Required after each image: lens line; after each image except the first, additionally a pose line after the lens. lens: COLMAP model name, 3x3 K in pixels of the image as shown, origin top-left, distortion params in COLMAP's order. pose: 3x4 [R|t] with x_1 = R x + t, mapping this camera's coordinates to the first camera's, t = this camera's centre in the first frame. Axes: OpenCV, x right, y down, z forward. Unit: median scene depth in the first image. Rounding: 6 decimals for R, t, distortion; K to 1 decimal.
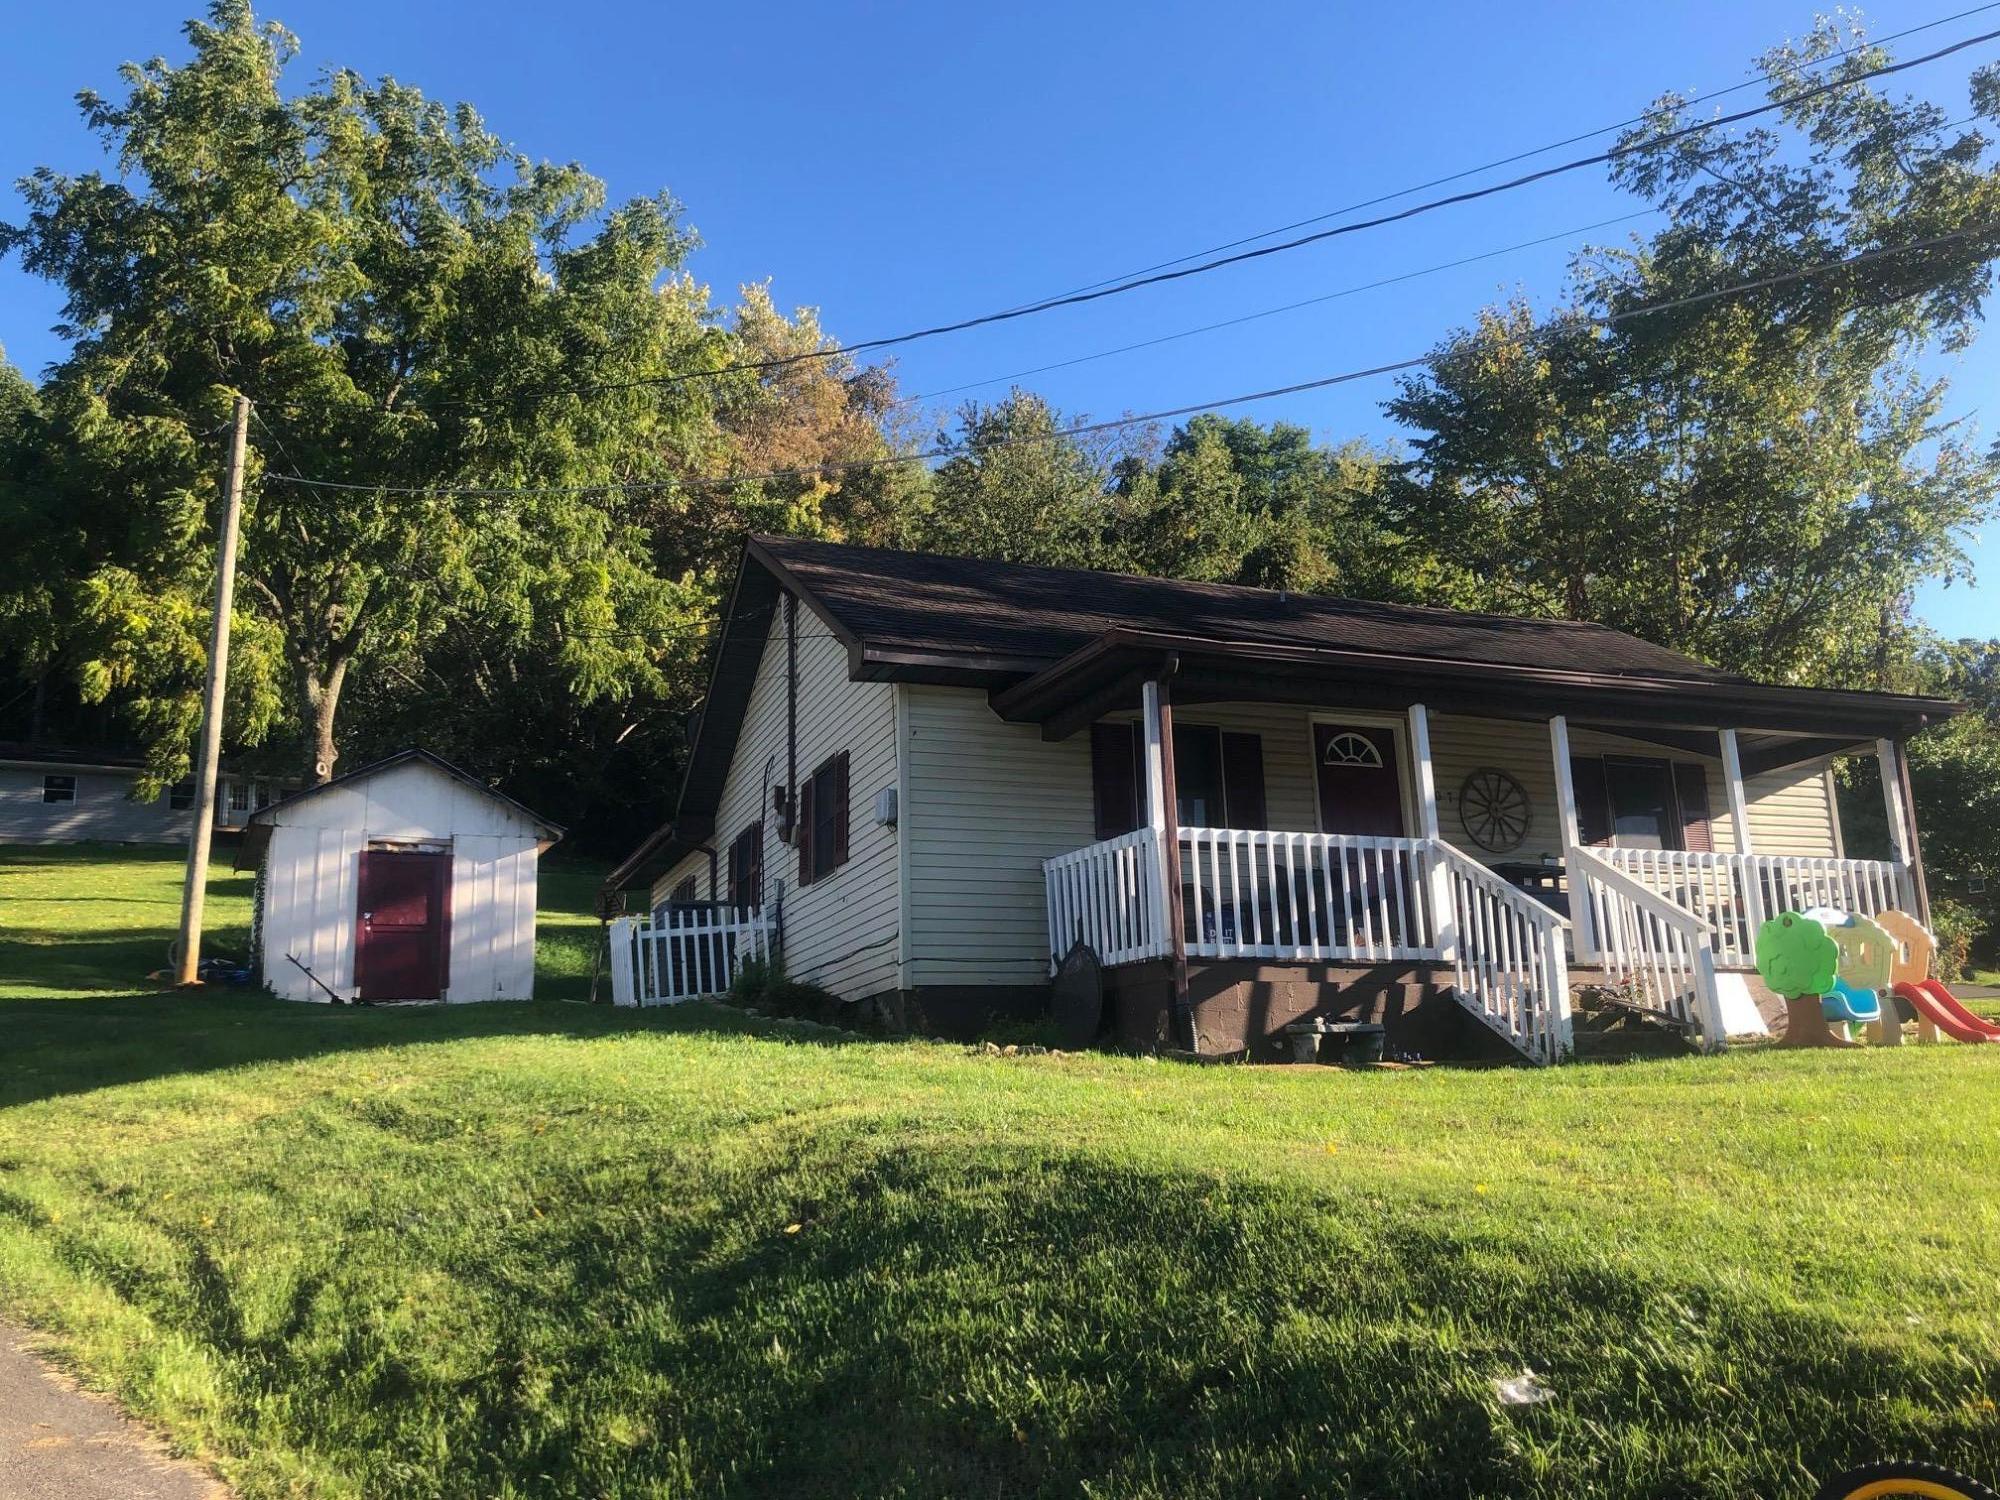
lens RADIAL K [[1695.4, 0, 1000.0], [0, 1695.4, 750.0], [0, 0, 1]] dist [0.062161, -0.000865]
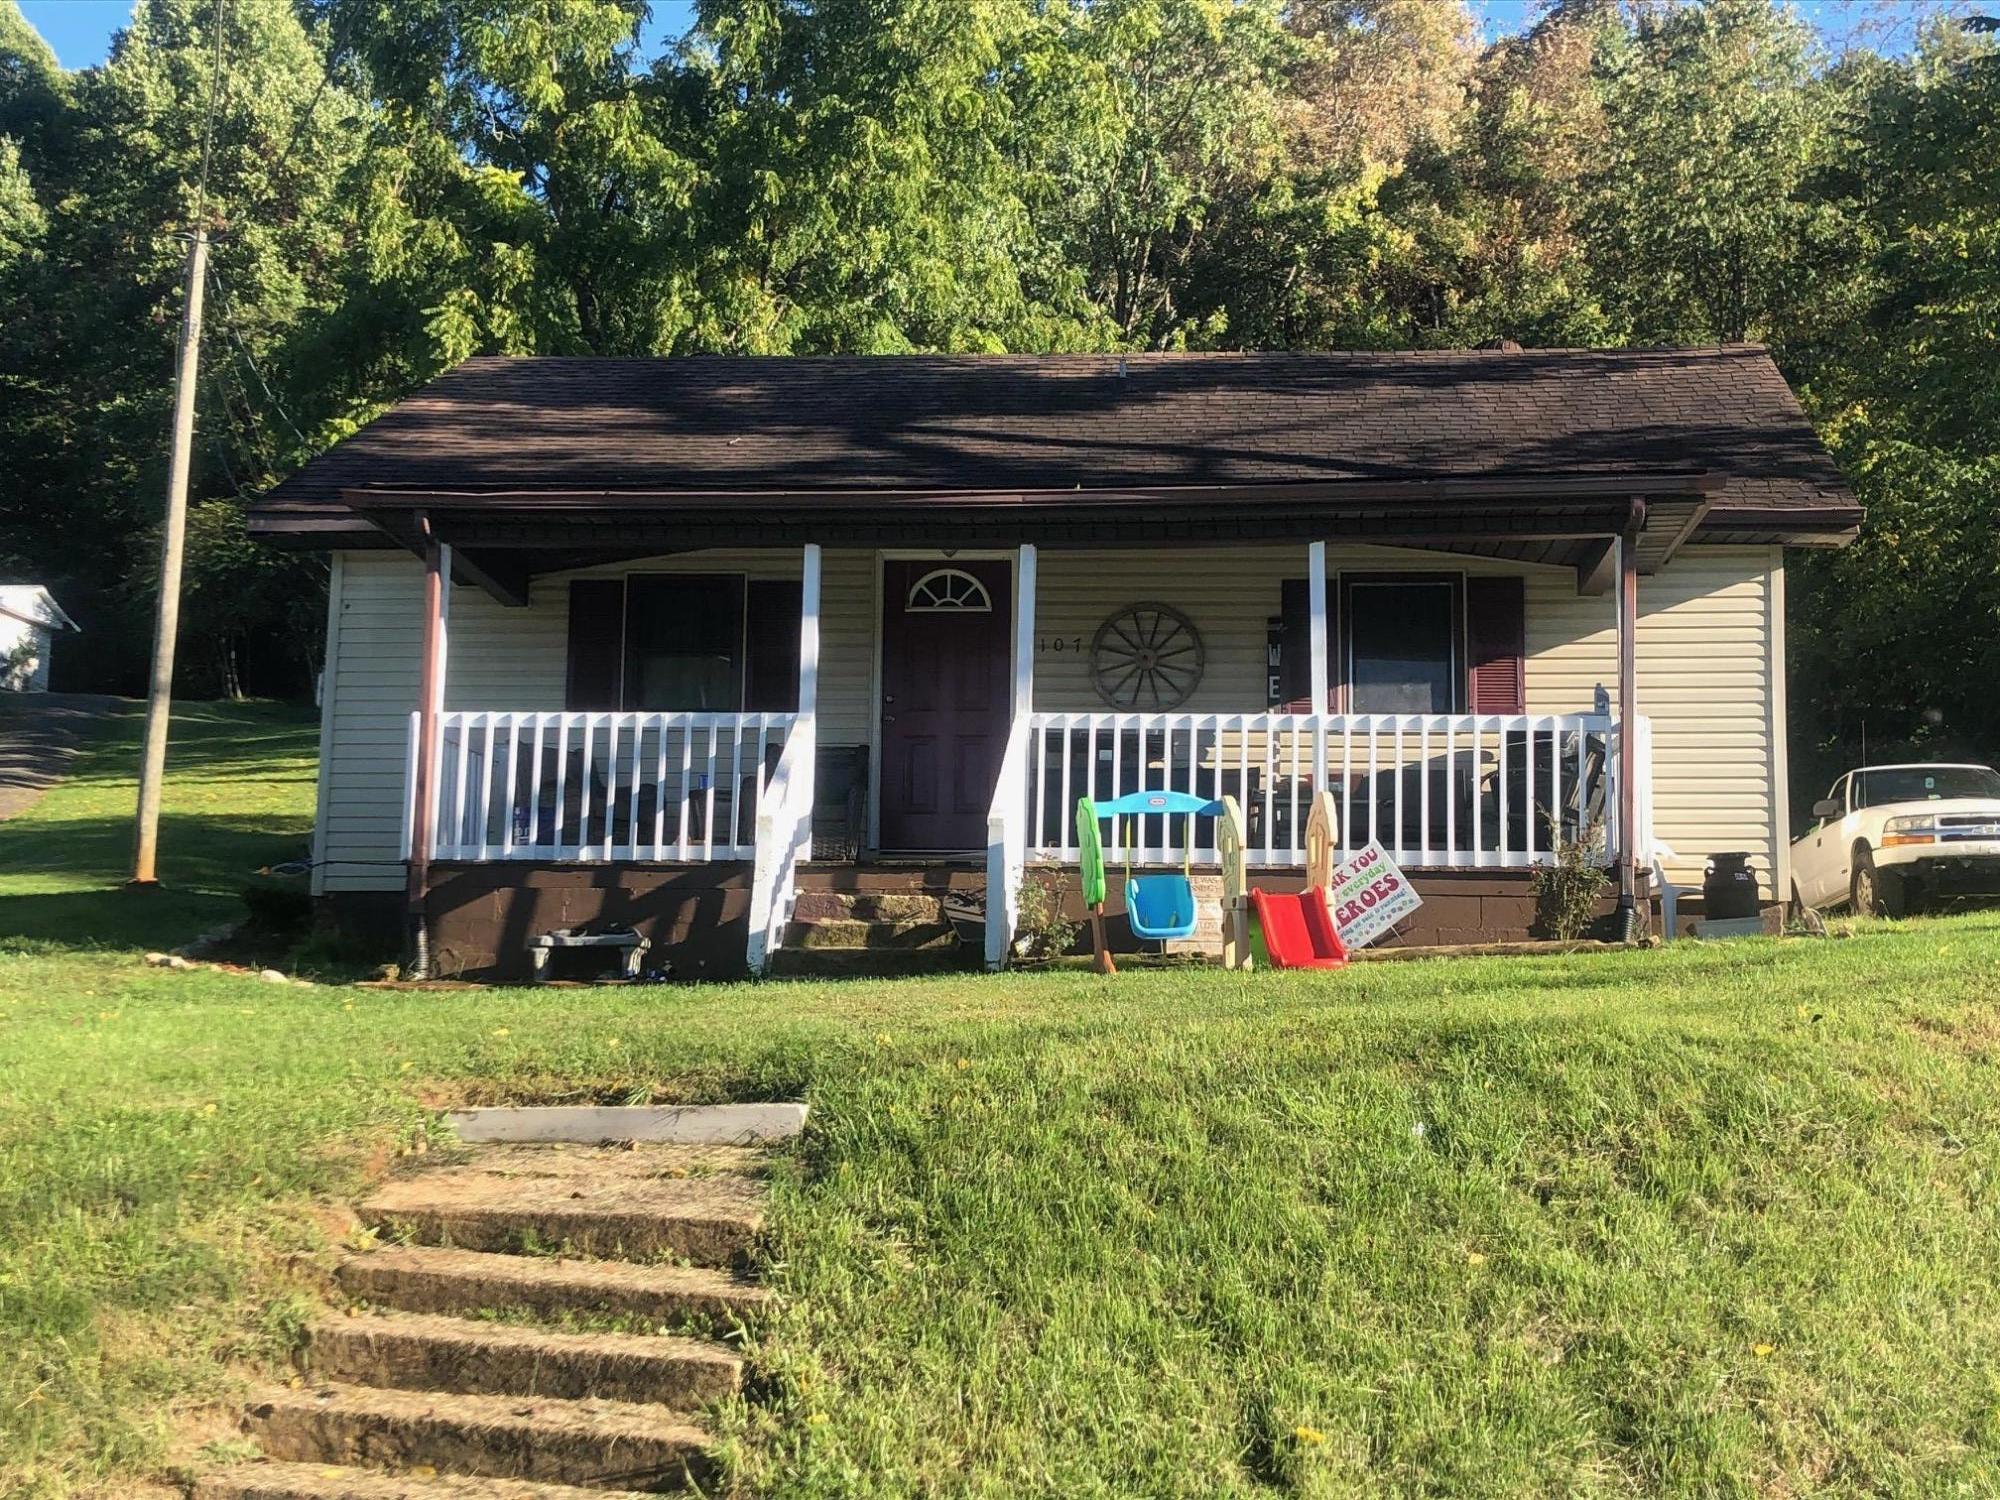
lens RADIAL K [[2512.0, 0, 1000.0], [0, 2512.0, 750.0], [0, 0, 1]] dist [0.146881, 0.004197]
pose [[0.886137, -0.021110, -0.462942, 0.822968], [0.060528, 0.995677, 0.070456, -0.007646], [0.459453, -0.090455, 0.883584, -0.012480]]
